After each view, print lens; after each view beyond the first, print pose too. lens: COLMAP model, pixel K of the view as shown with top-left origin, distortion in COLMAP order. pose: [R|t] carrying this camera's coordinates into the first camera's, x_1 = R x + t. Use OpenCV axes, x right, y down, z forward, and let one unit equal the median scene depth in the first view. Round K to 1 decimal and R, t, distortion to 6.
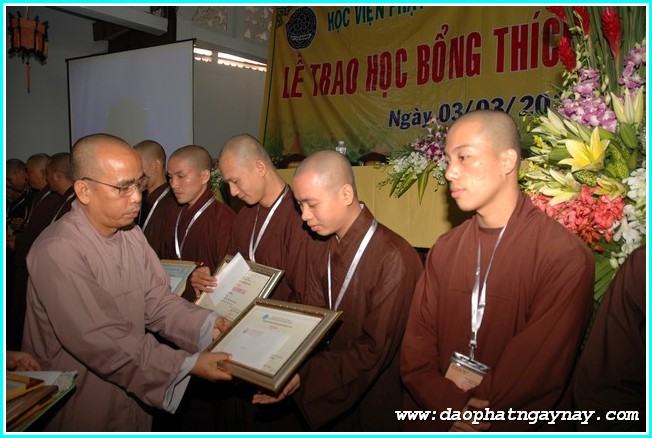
lens RADIAL K [[492.3, 0, 324.2], [0, 492.3, 221.8], [0, 0, 1]] dist [-0.181142, 0.172477]
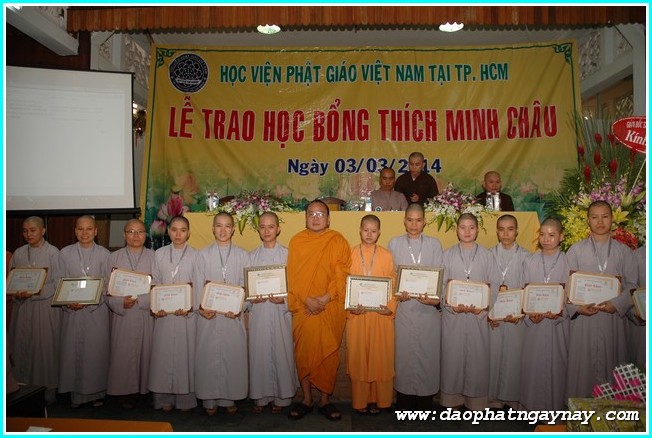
lens RADIAL K [[488.2, 0, 325.8], [0, 488.2, 222.6], [0, 0, 1]] dist [-0.153468, 0.130325]
pose [[0.781093, -0.006369, 0.624383, -0.591641], [0.039938, 0.998410, -0.039778, -0.017695], [-0.623137, 0.056007, 0.780105, -0.006363]]
